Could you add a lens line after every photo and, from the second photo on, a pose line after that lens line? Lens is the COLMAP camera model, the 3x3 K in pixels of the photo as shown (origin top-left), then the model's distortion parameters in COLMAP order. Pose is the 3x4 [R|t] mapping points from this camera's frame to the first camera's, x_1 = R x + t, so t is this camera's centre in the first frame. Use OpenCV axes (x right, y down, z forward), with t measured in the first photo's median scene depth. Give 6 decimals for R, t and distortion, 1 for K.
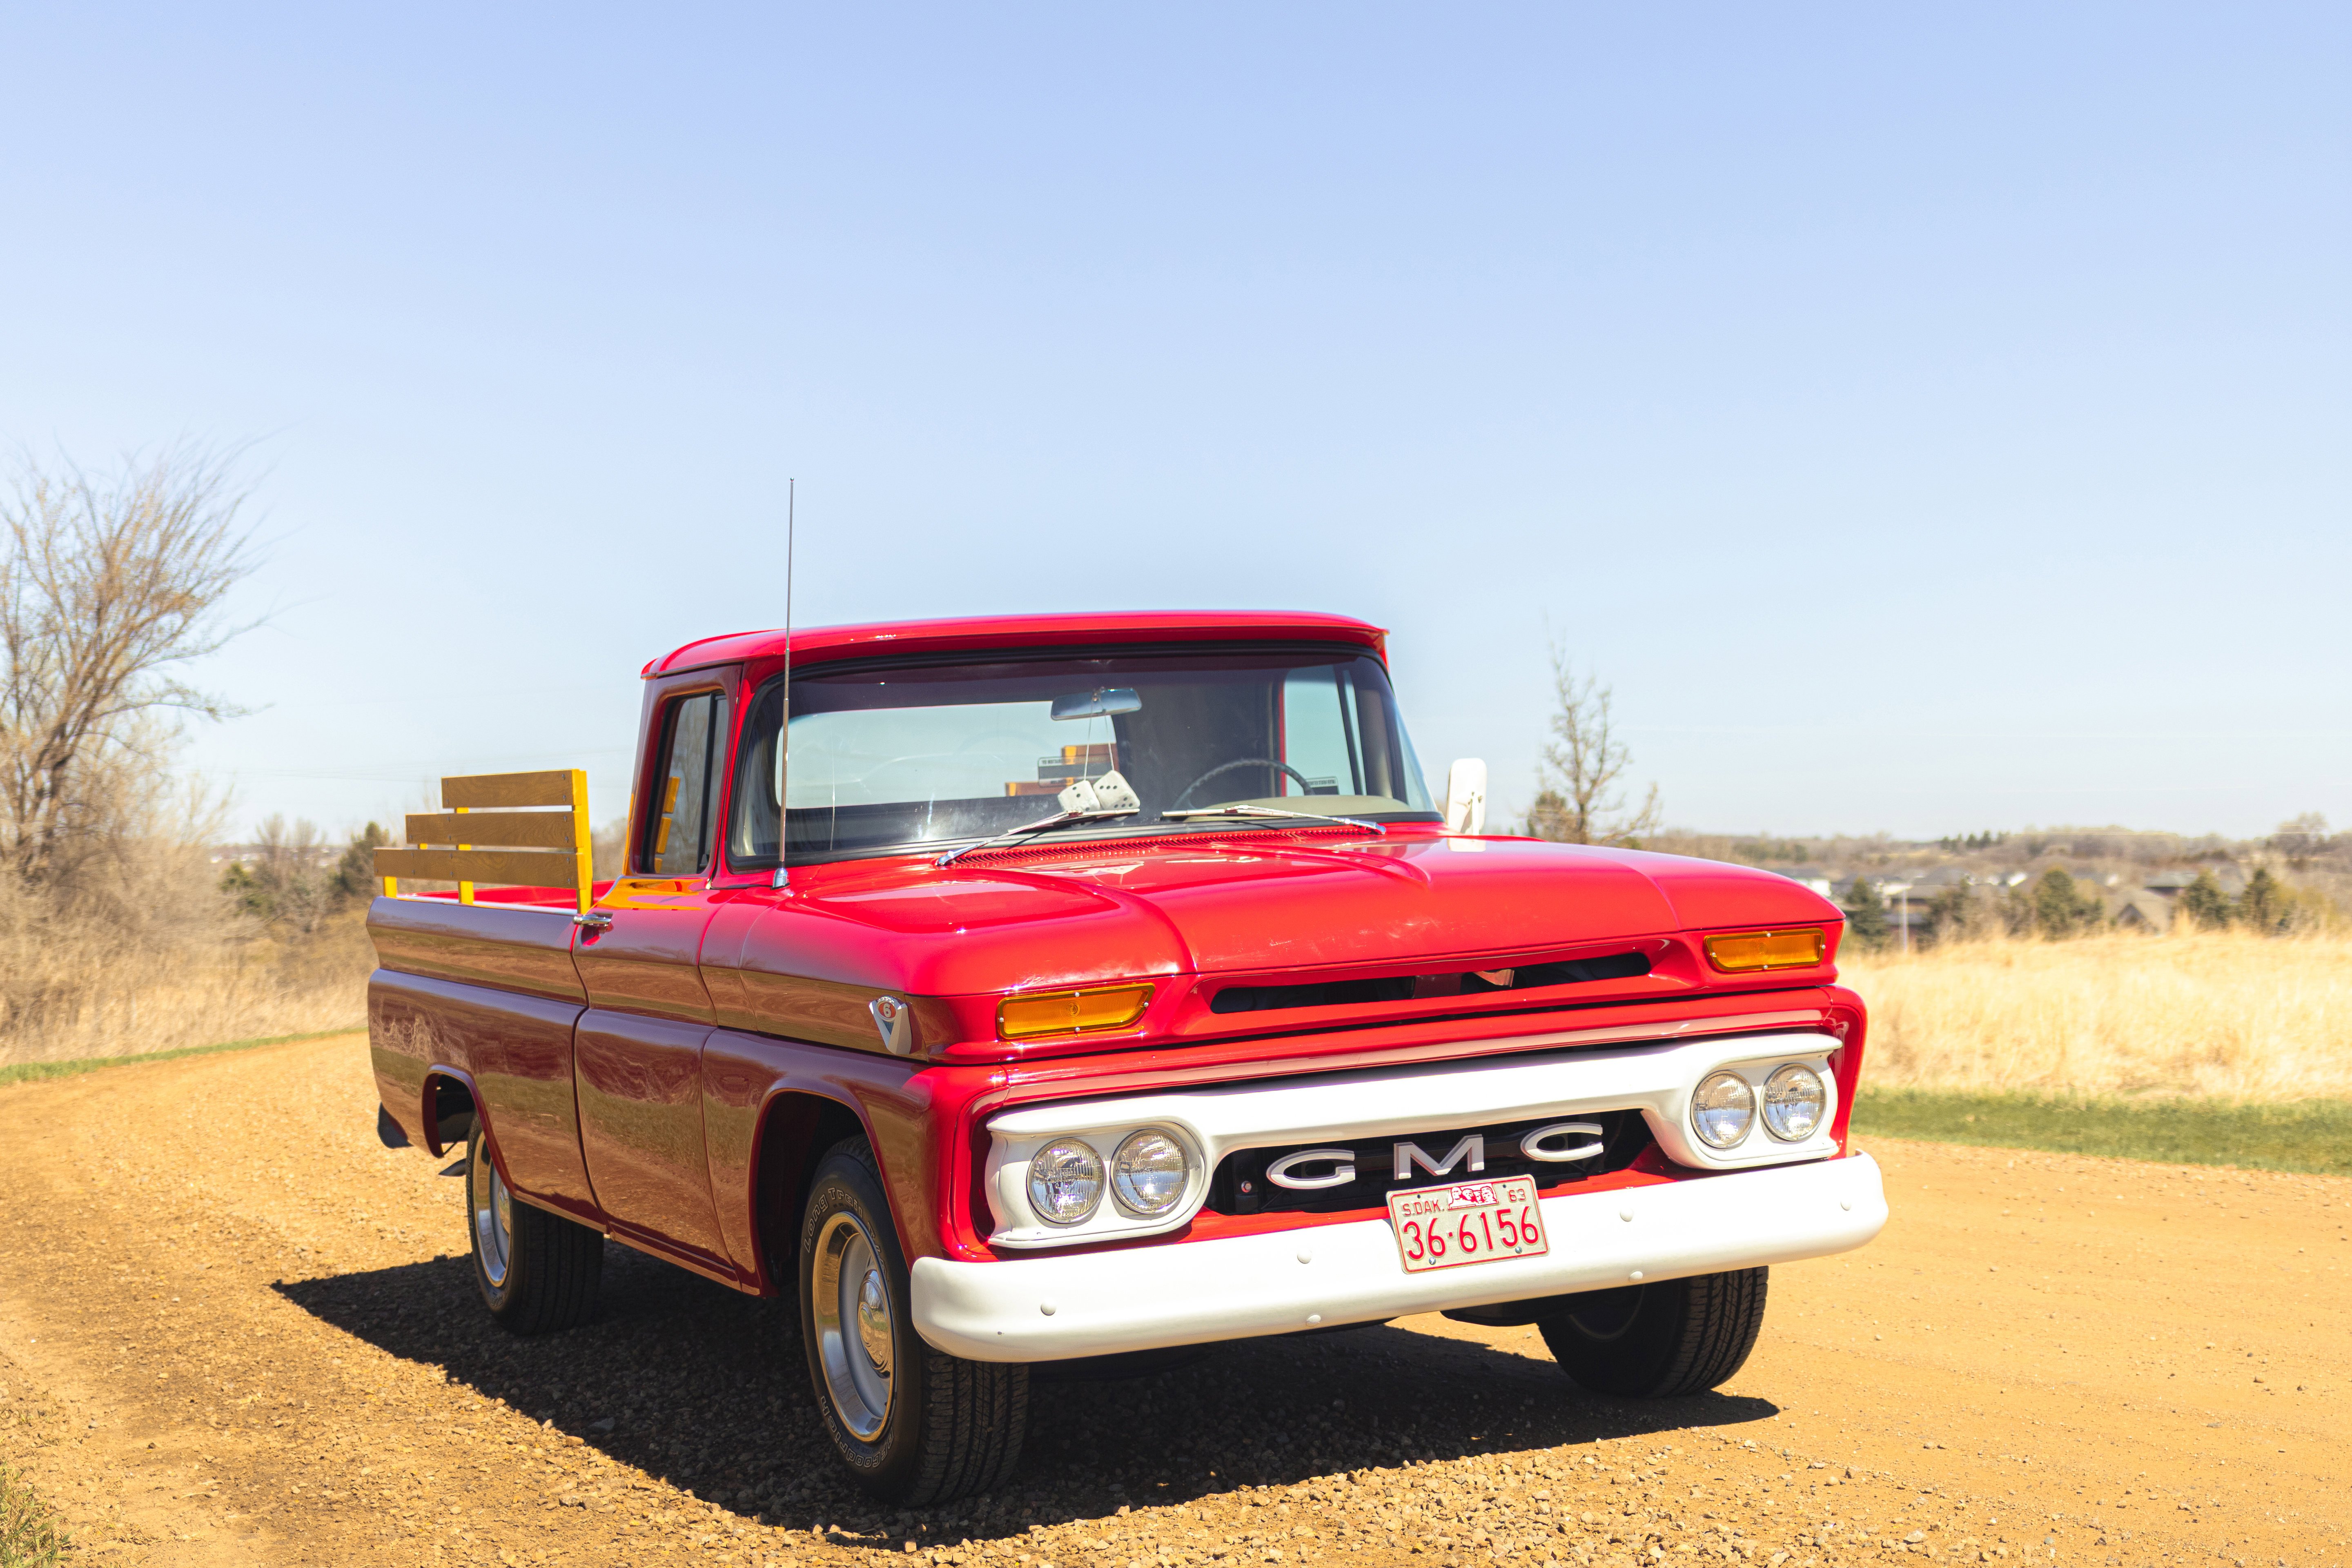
lens RADIAL K [[3554.4, 0, 1077.8], [0, 3554.4, 780.4], [0, 0, 1]] dist [0.008596, -0.091727]
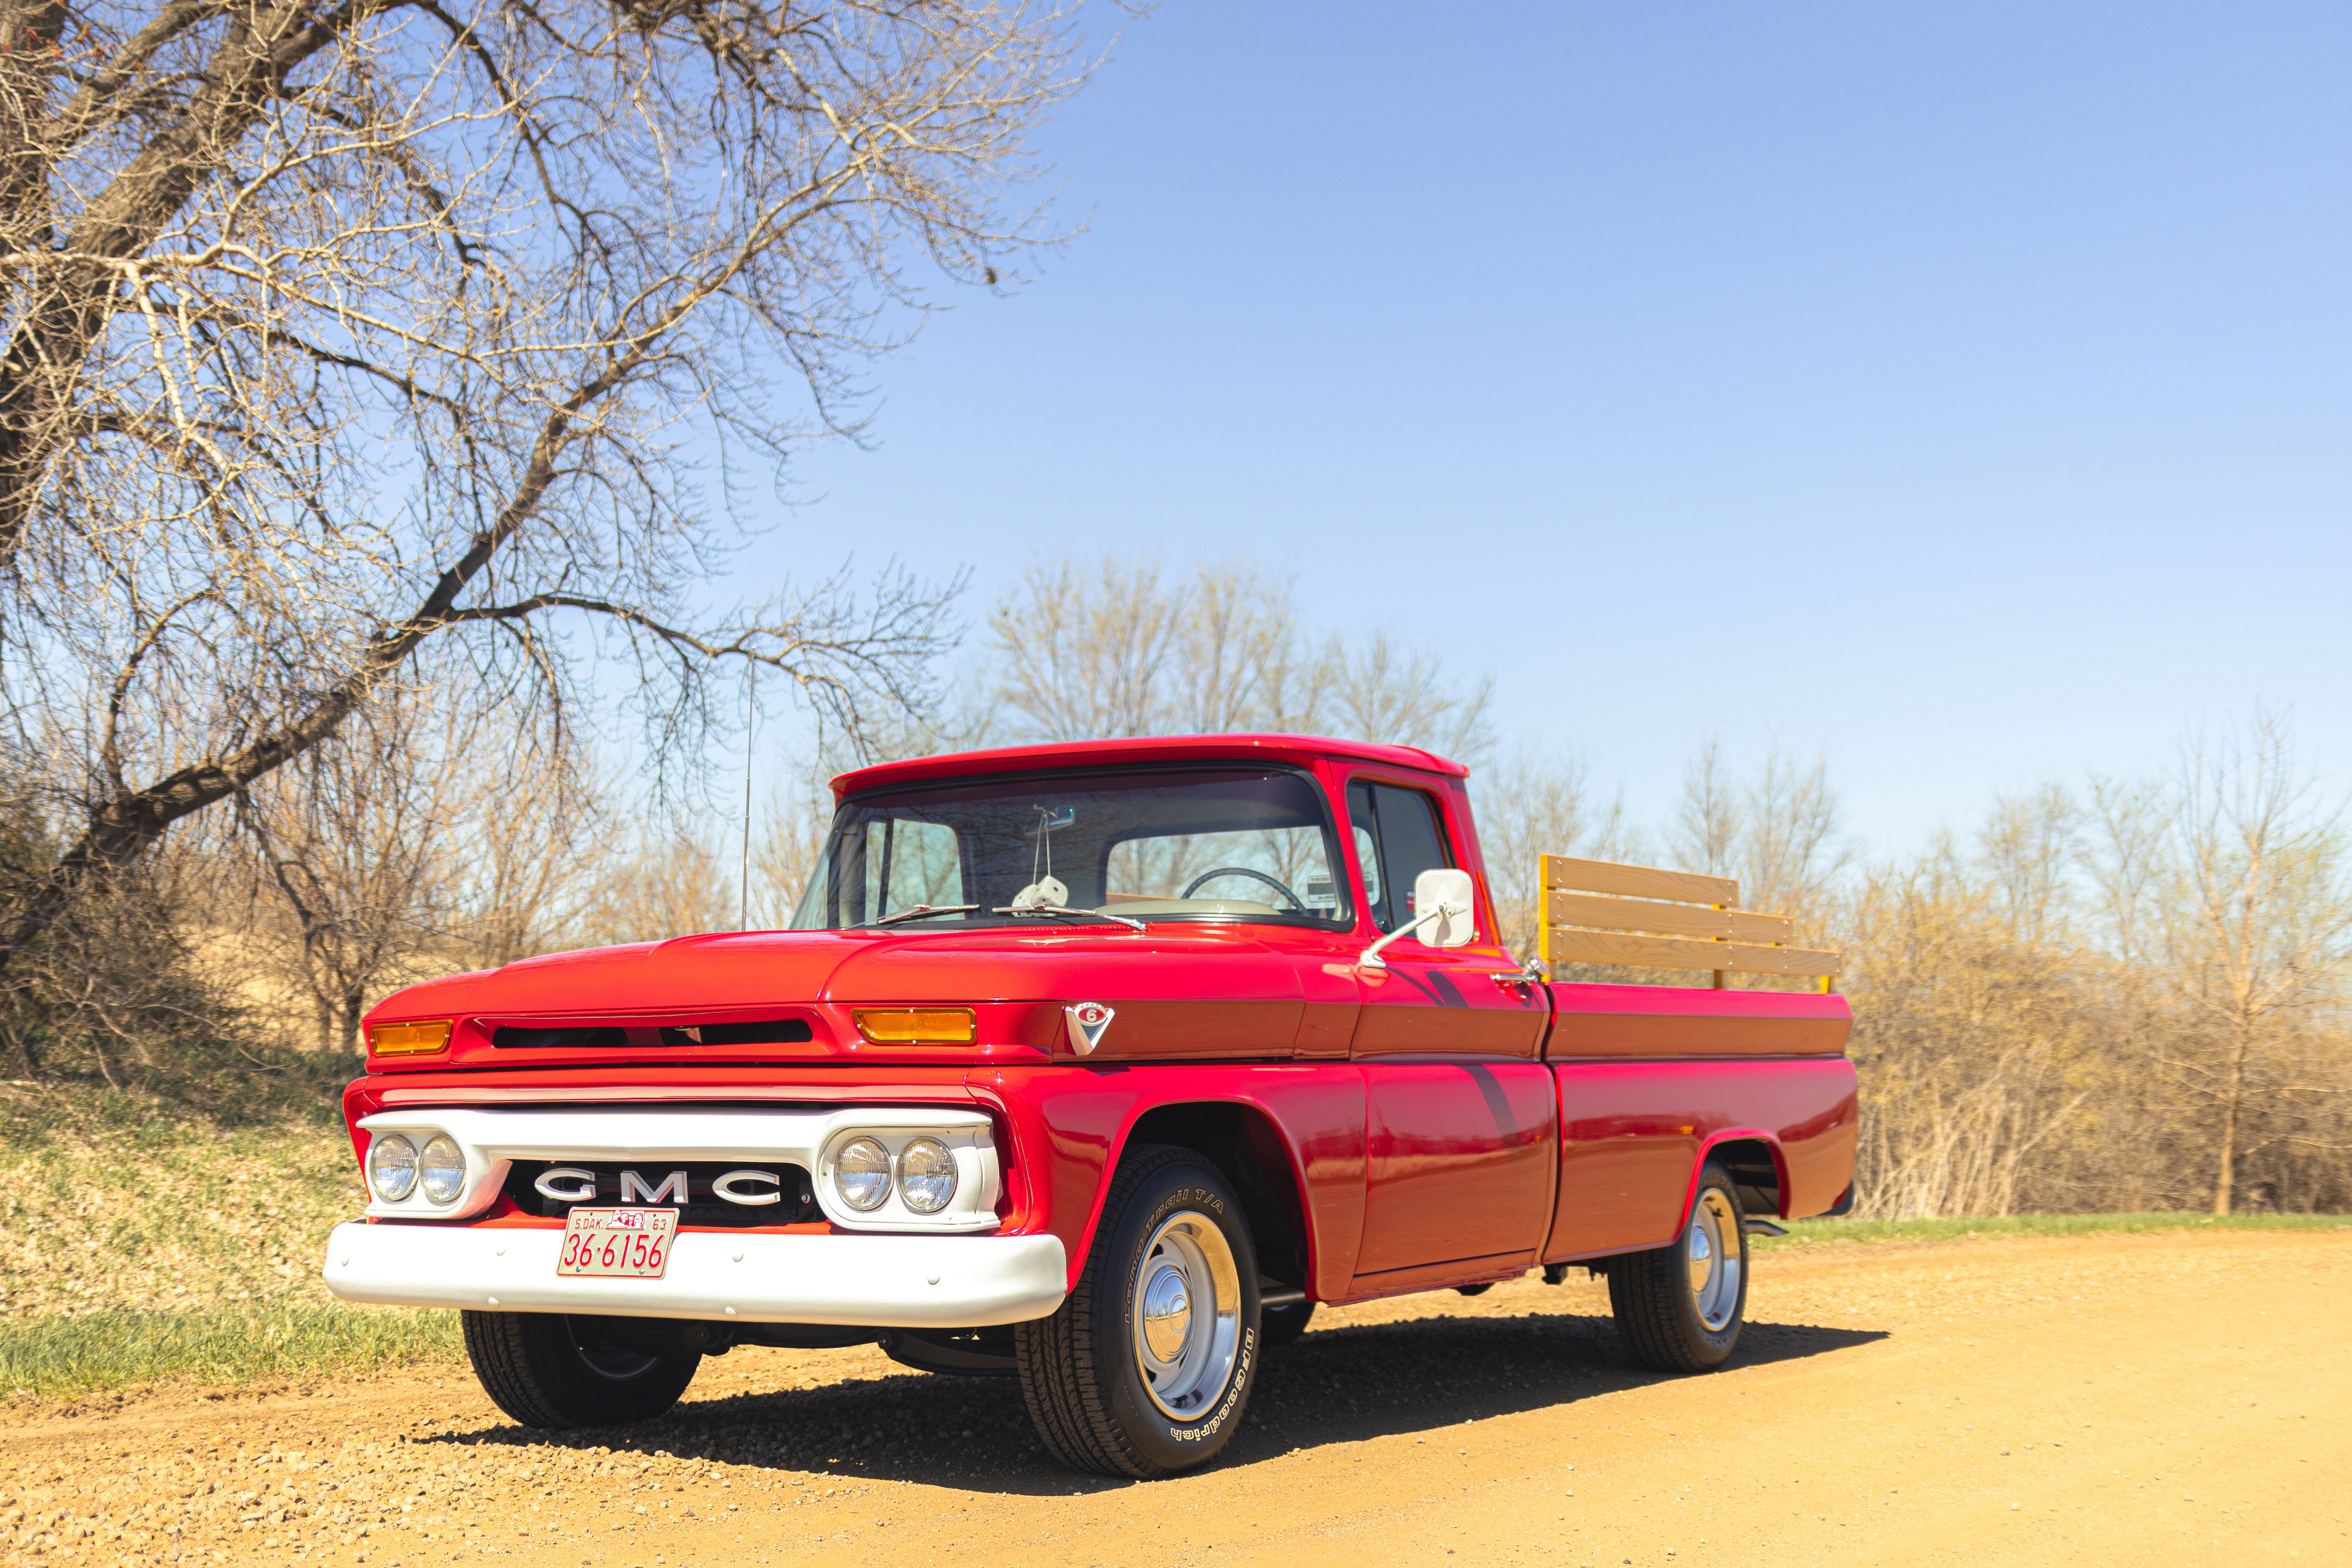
lens RADIAL K [[2730.5, 0, 1176.0], [0, 2730.5, 784.0], [0, 0, 1]] dist [-0.013505, 0.023483]
pose [[0.566833, -0.036691, -0.823015, 0.931328], [-0.024055, 0.997845, -0.061053, 0.025000], [0.823481, 0.054404, 0.564729, 0.627693]]
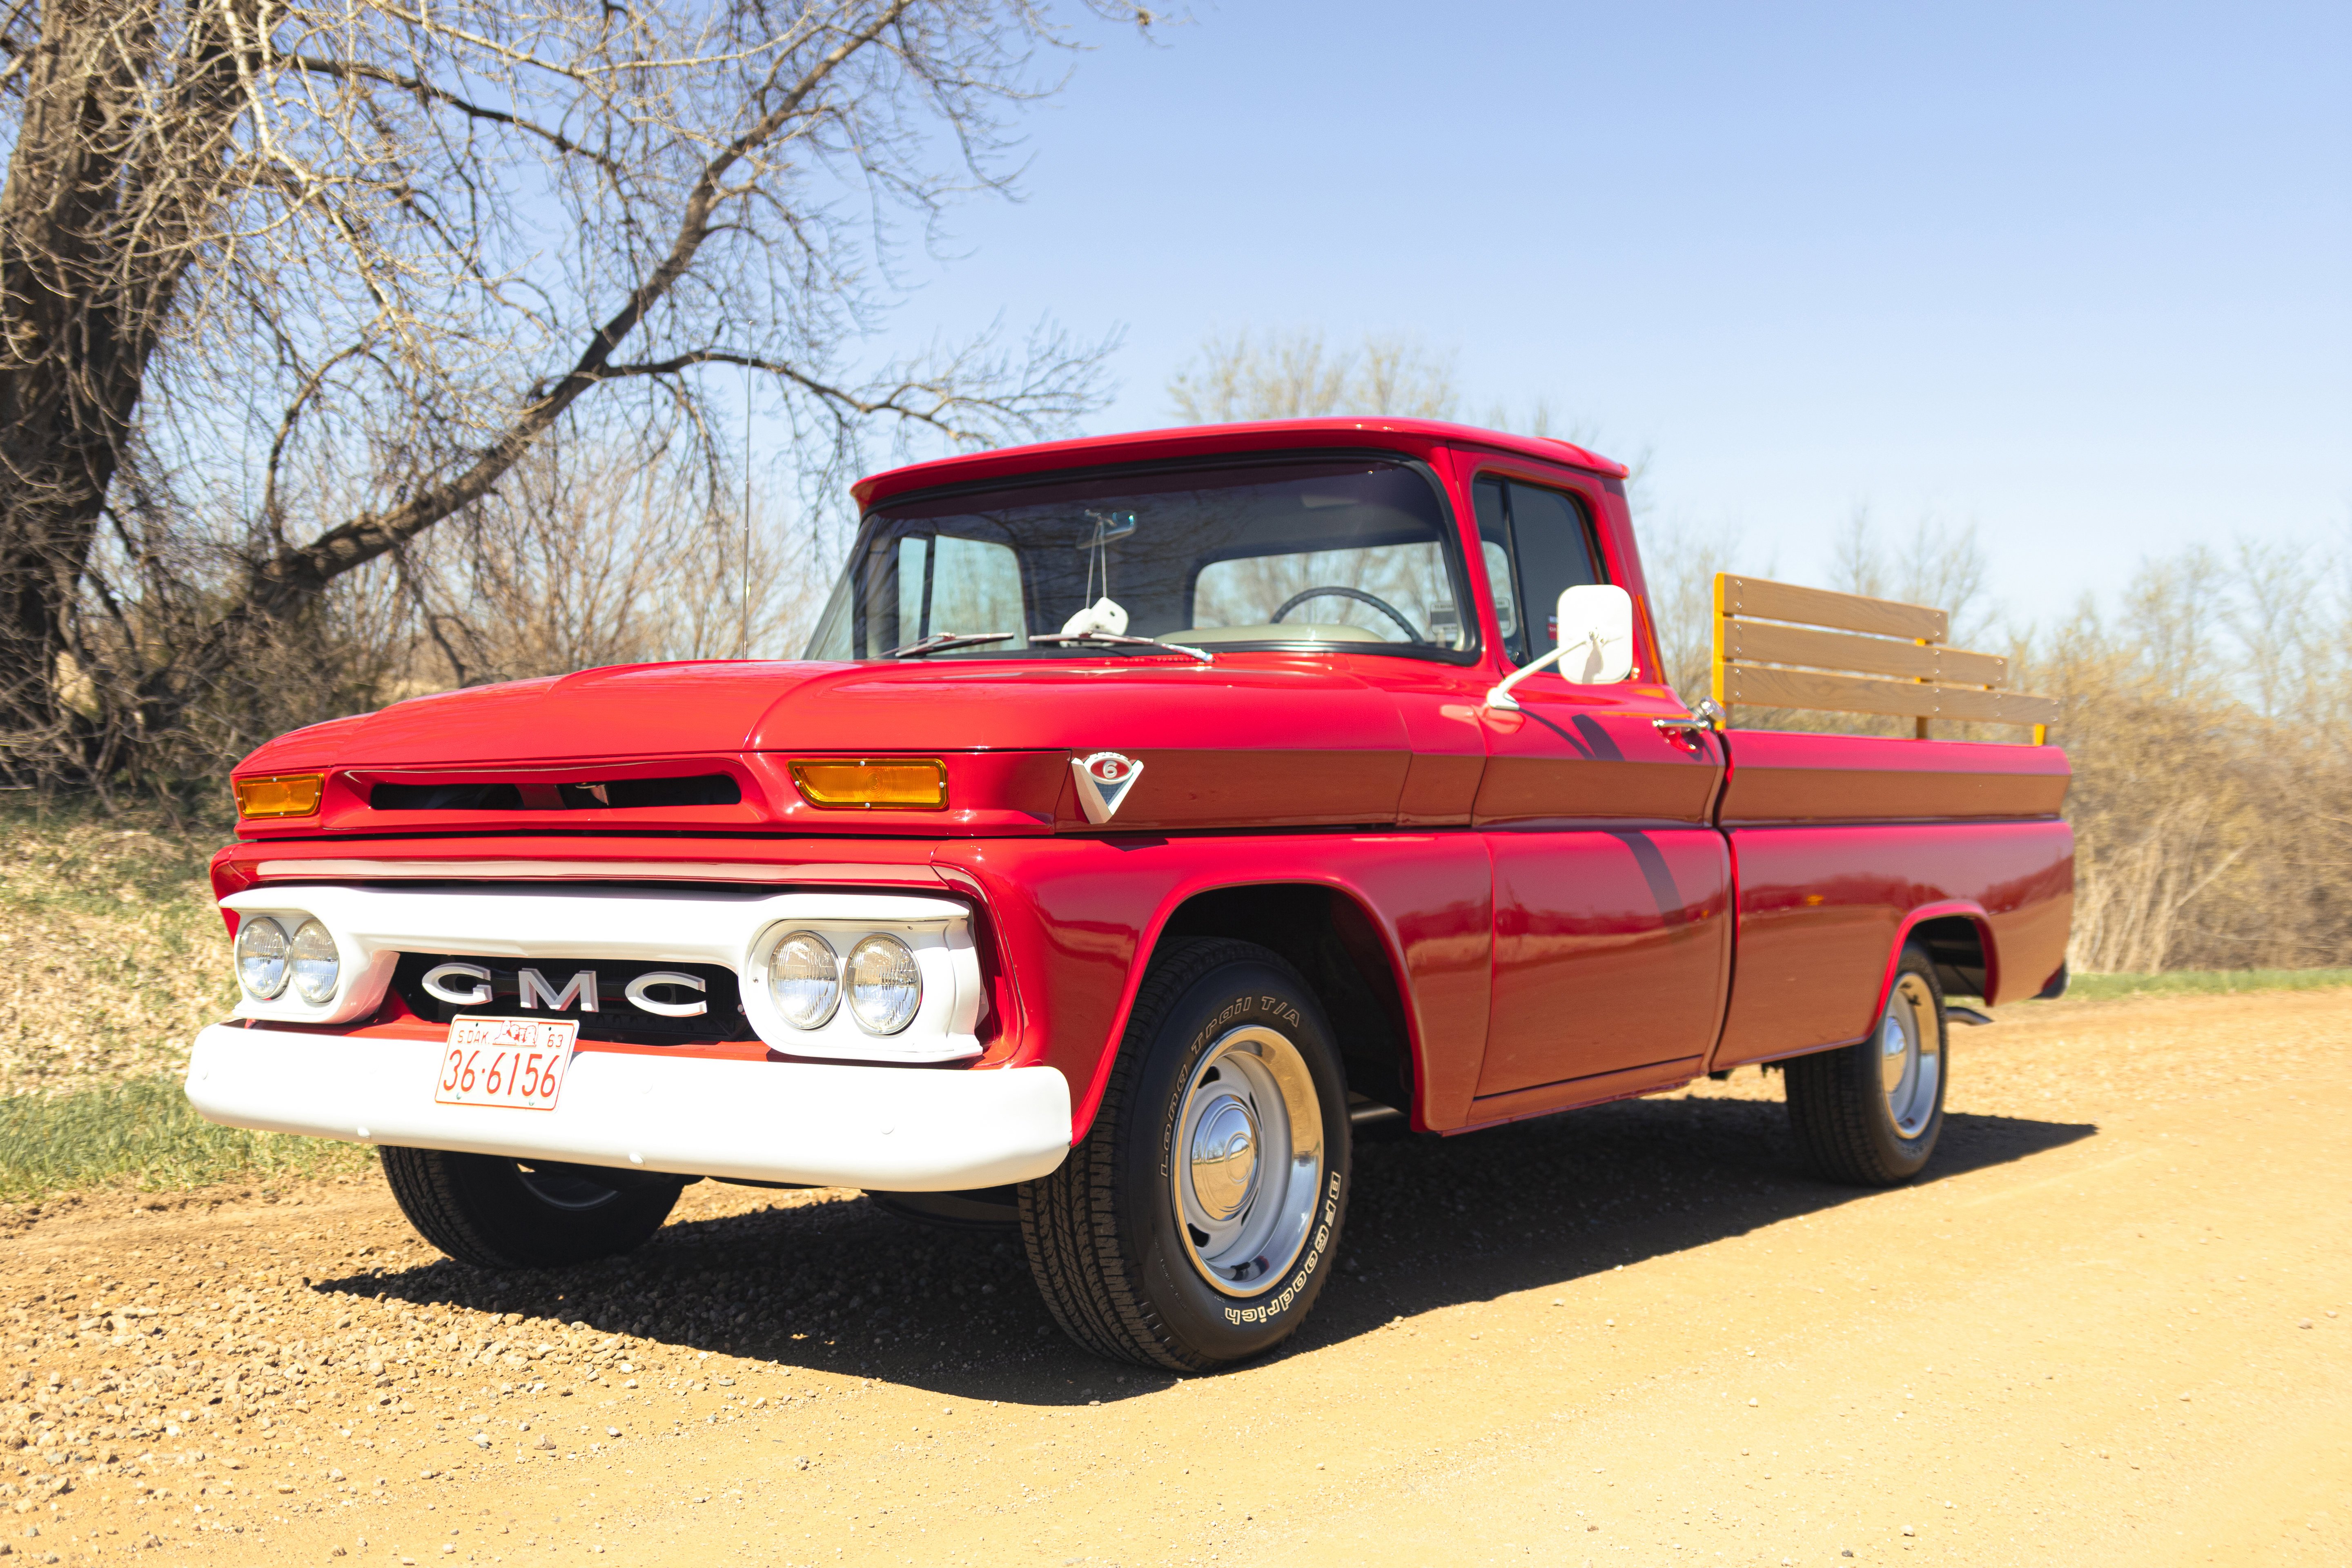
lens RADIAL K [[2518.2, 0, 1176.0], [0, 2518.2, 784.0], [0, 0, 1]] dist [-0.000302, -0.003817]
pose [[0.509446, 0.039327, -0.859603, 0.721114], [-0.024342, 0.999214, 0.031288, 0.030402], [0.860158, 0.004984, 0.510003, 0.806538]]
